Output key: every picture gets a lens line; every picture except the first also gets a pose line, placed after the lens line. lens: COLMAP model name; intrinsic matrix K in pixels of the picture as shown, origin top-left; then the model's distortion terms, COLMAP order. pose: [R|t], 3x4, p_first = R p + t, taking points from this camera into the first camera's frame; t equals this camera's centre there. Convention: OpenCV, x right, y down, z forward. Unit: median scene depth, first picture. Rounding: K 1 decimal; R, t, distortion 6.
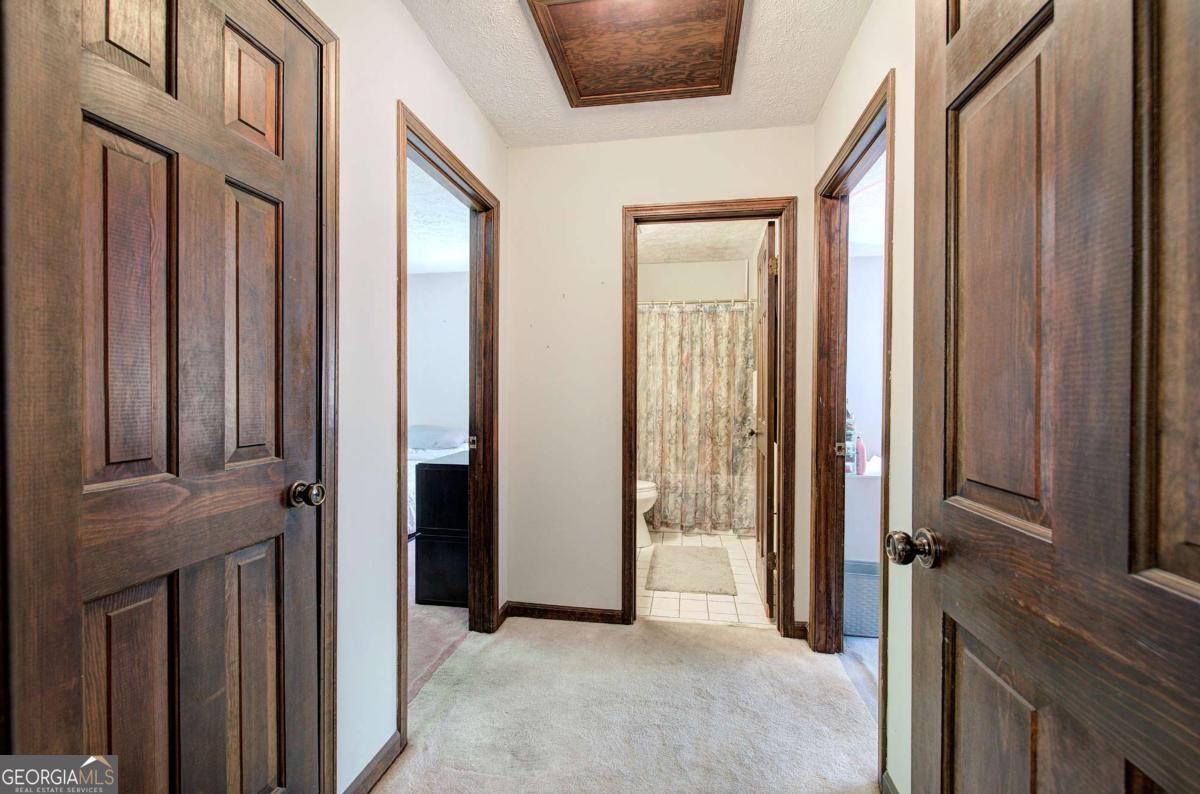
lens RADIAL K [[507.3, 0, 604.2], [0, 507.3, 397.9], [0, 0, 1]] dist [-0.003148, 0.000291]
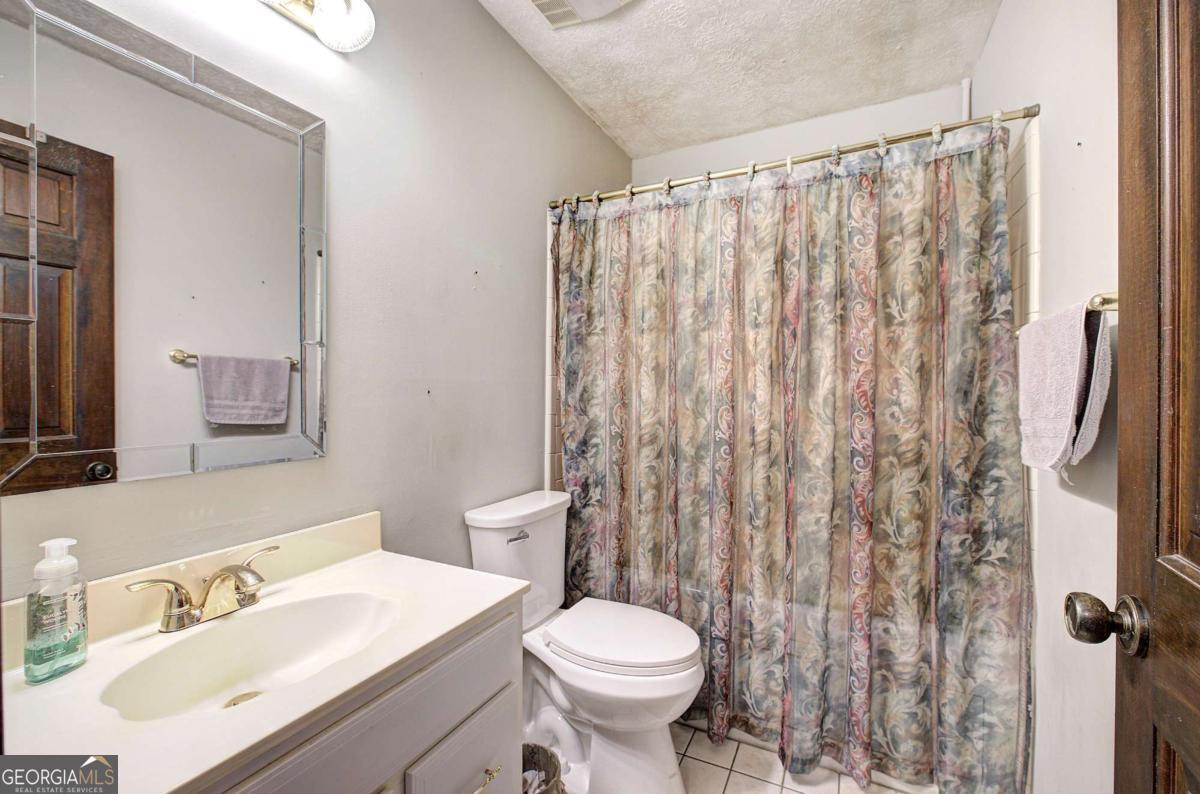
lens RADIAL K [[507.3, 0, 597.8], [0, 507.3, 396.3], [0, 0, 1]] dist [-0.003148, 0.000291]
pose [[0.952166, -0.002745, -0.305568, 0.137638], [0.001862, 0.999993, -0.003181, -0.009198], [0.305574, 0.002460, 0.952165, 0.596274]]
